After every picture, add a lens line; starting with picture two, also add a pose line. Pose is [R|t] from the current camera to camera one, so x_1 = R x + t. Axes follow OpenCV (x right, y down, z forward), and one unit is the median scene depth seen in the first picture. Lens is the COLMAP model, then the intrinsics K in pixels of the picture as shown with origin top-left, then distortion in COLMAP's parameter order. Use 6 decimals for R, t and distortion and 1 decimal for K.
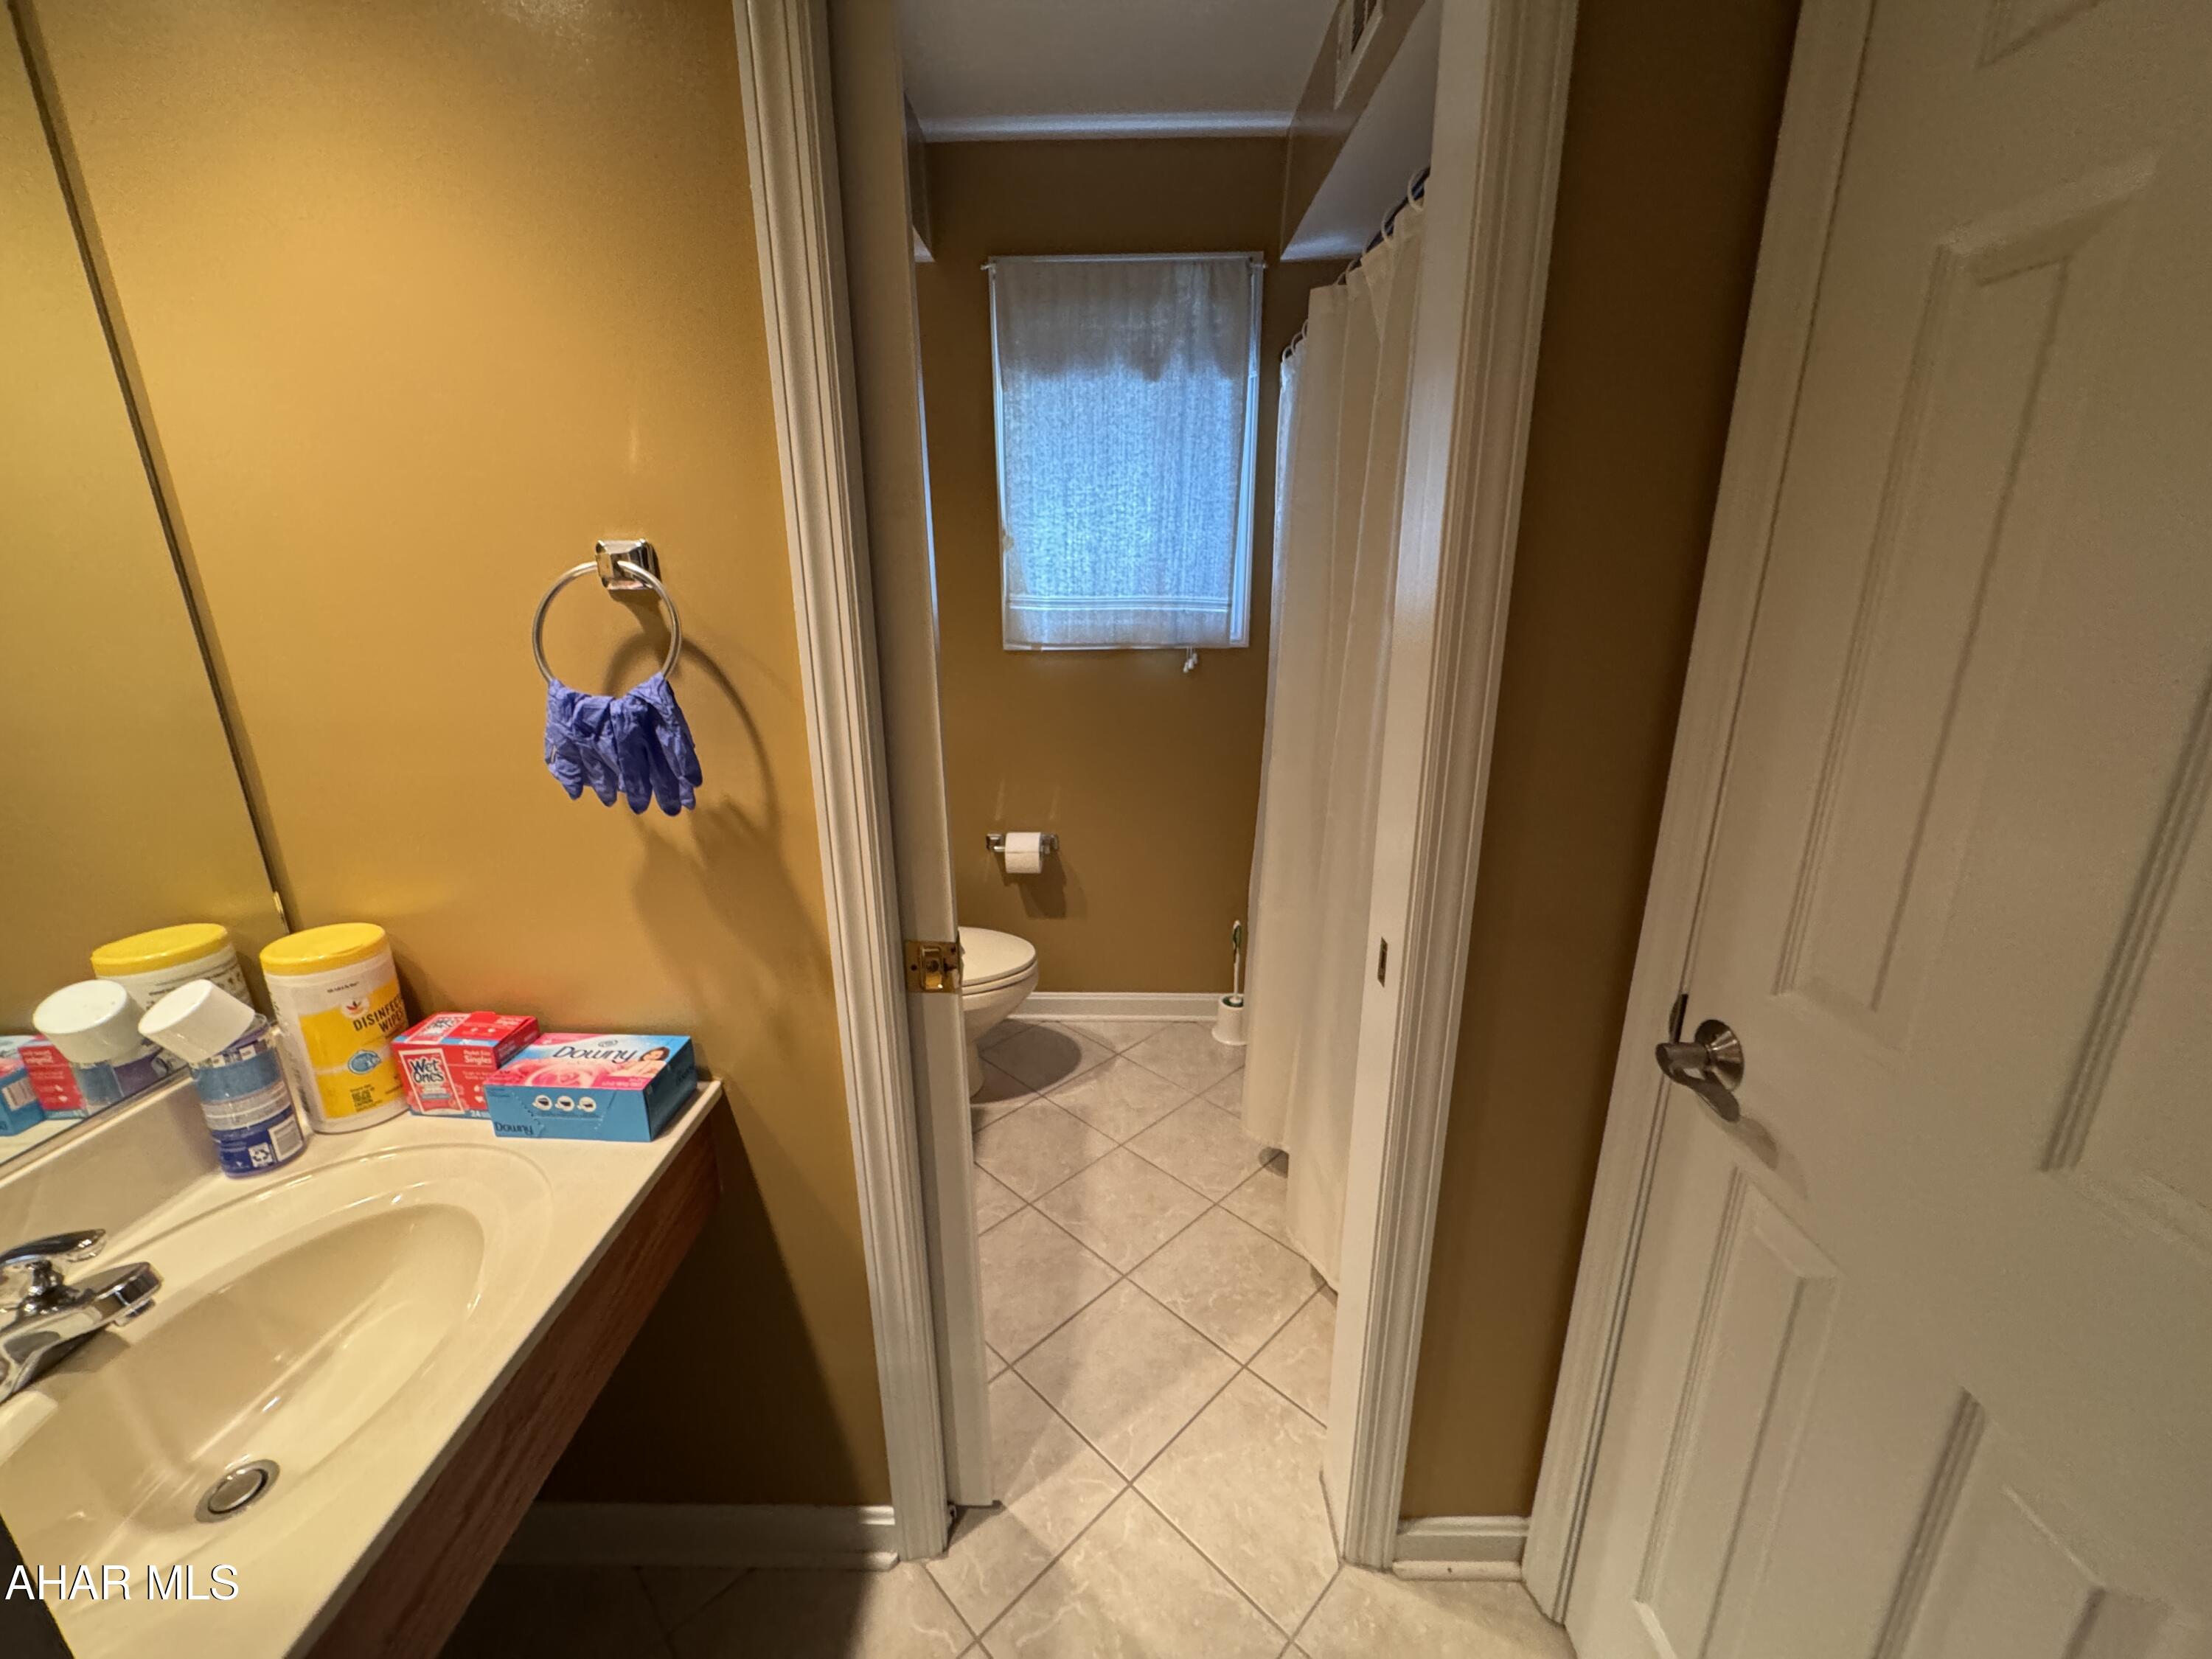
lens RADIAL K [[884.5, 0, 1104.6], [0, 884.5, 825.3], [0, 0, 1]] dist [-0.001987, -0.000089]
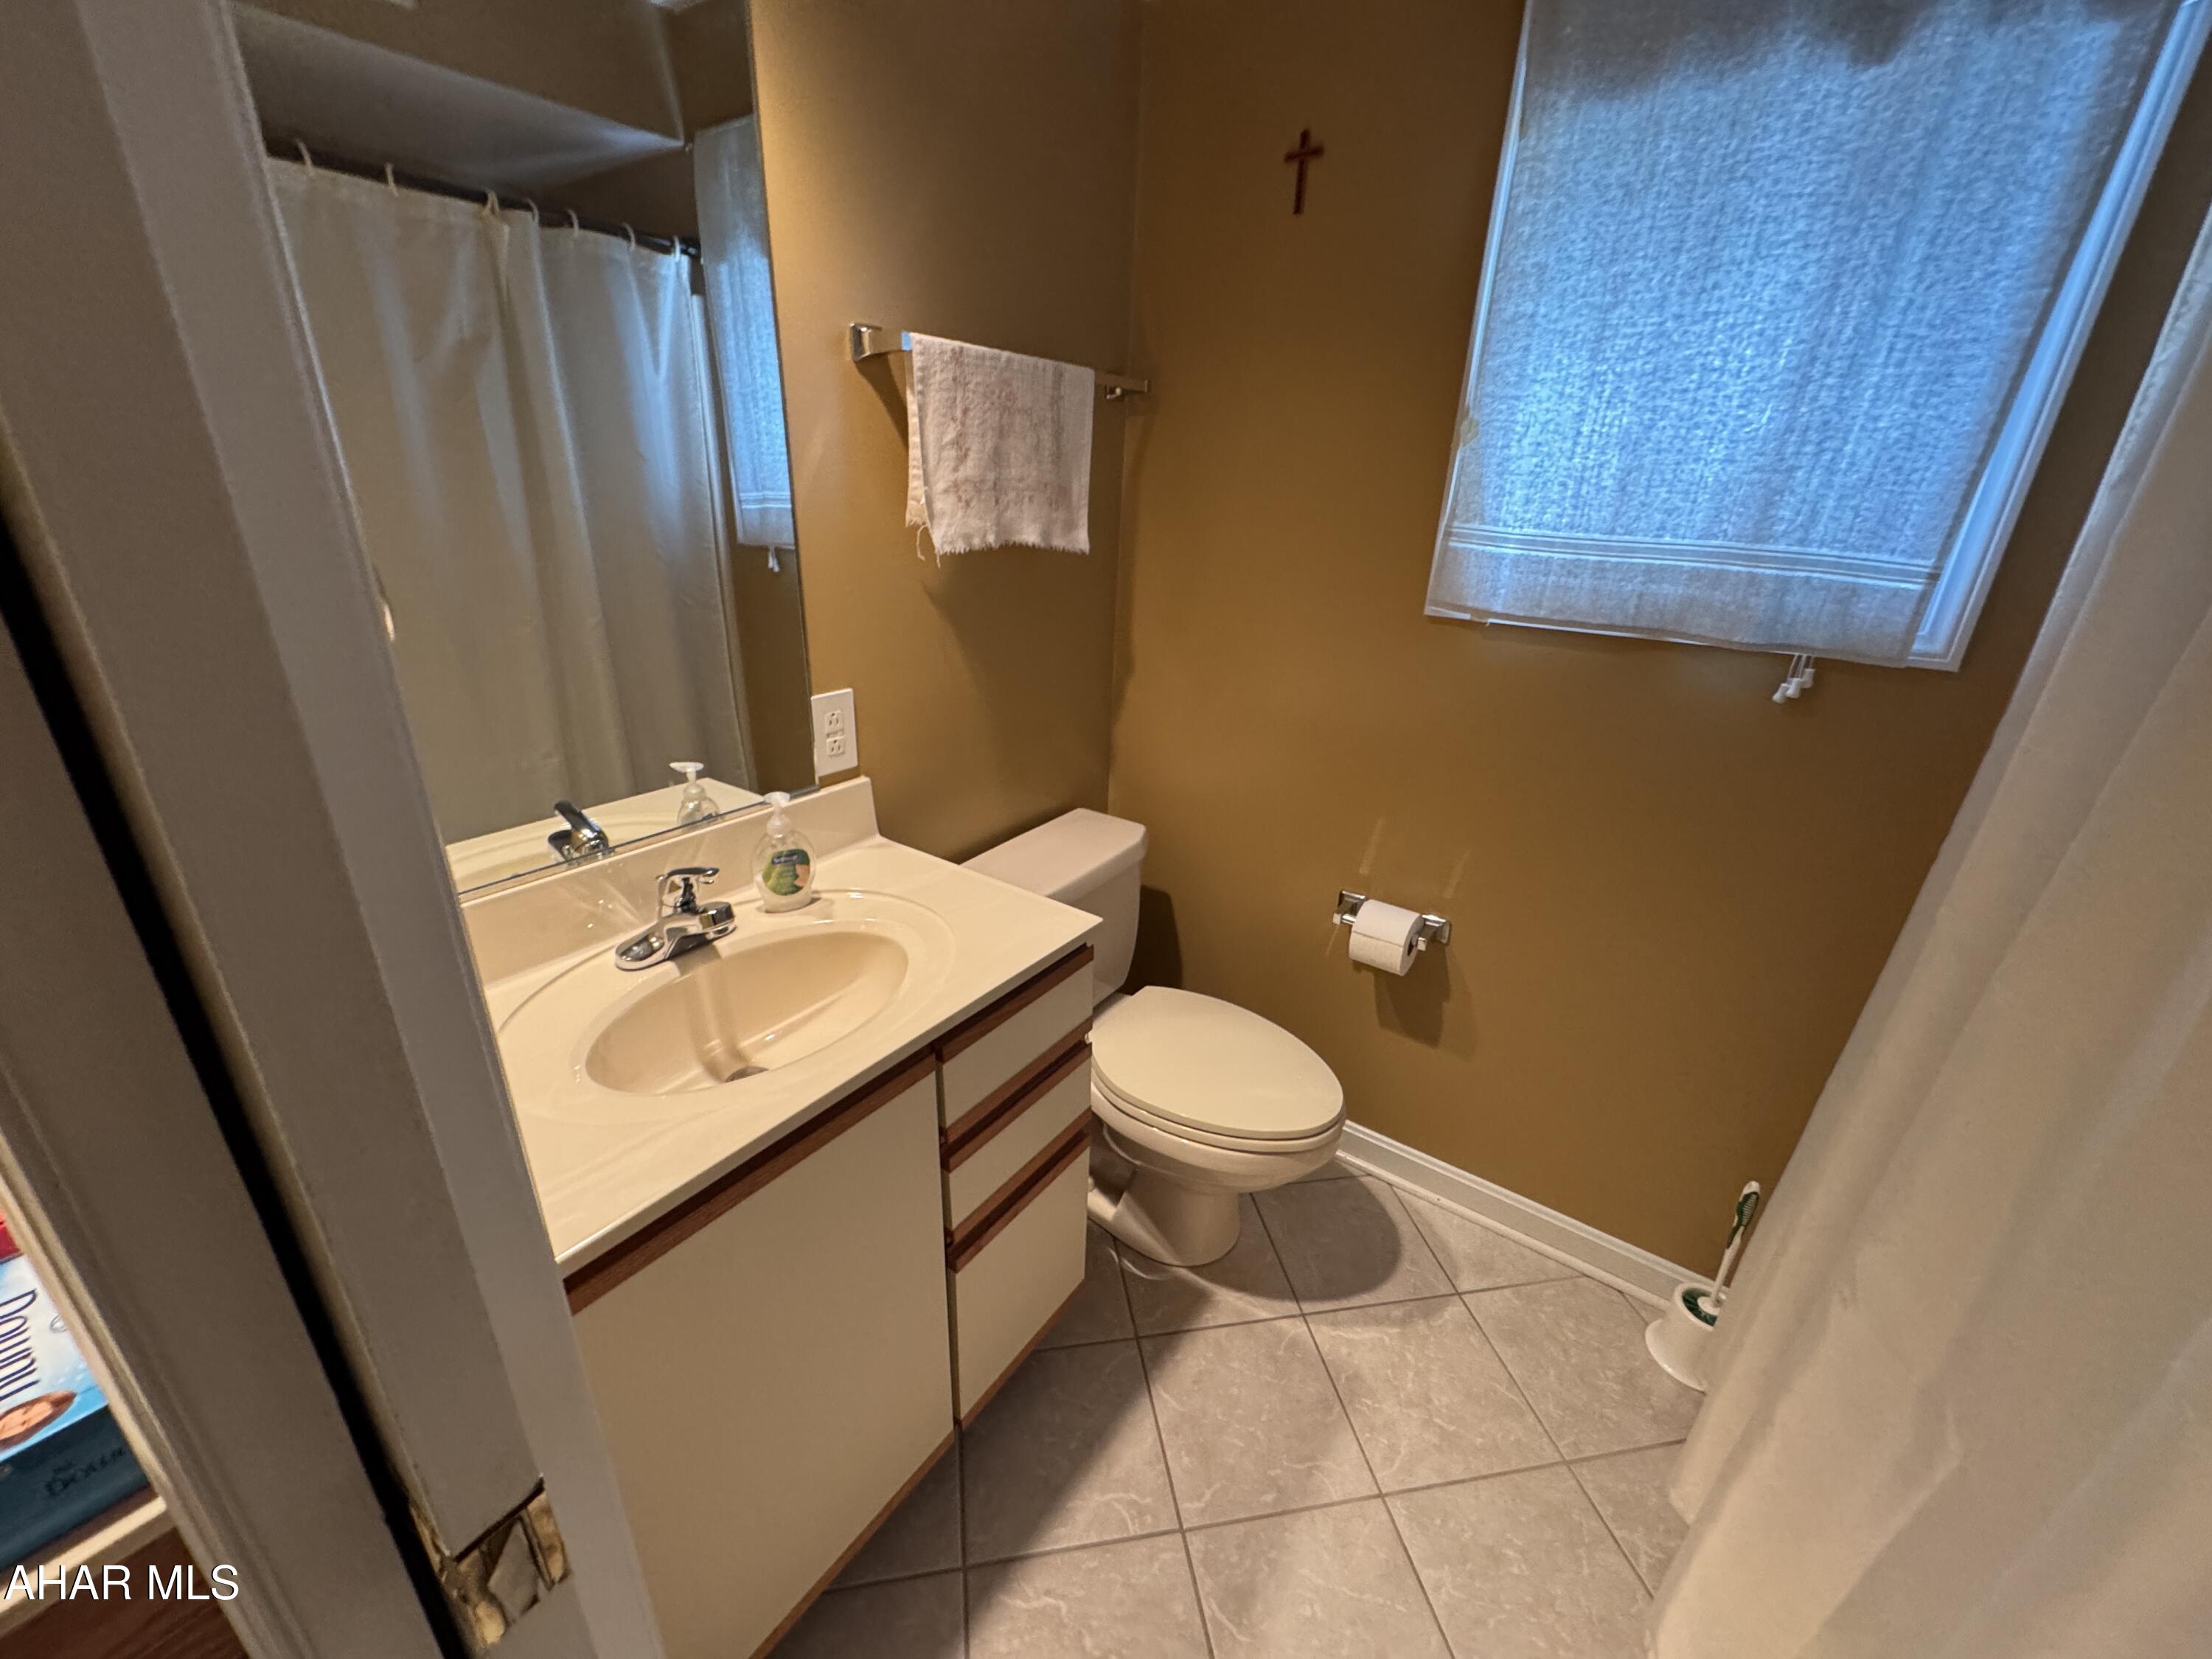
lens RADIAL K [[884.5, 0, 1101.4], [0, 884.5, 827.9], [0, 0, 1]] dist [-0.001987, -0.000089]
pose [[0.820662, 0.243973, -0.516712, 0.055423], [-0.204148, 0.969773, 0.133656, -0.095513], [0.533702, -0.004201, 0.845662, 0.380565]]
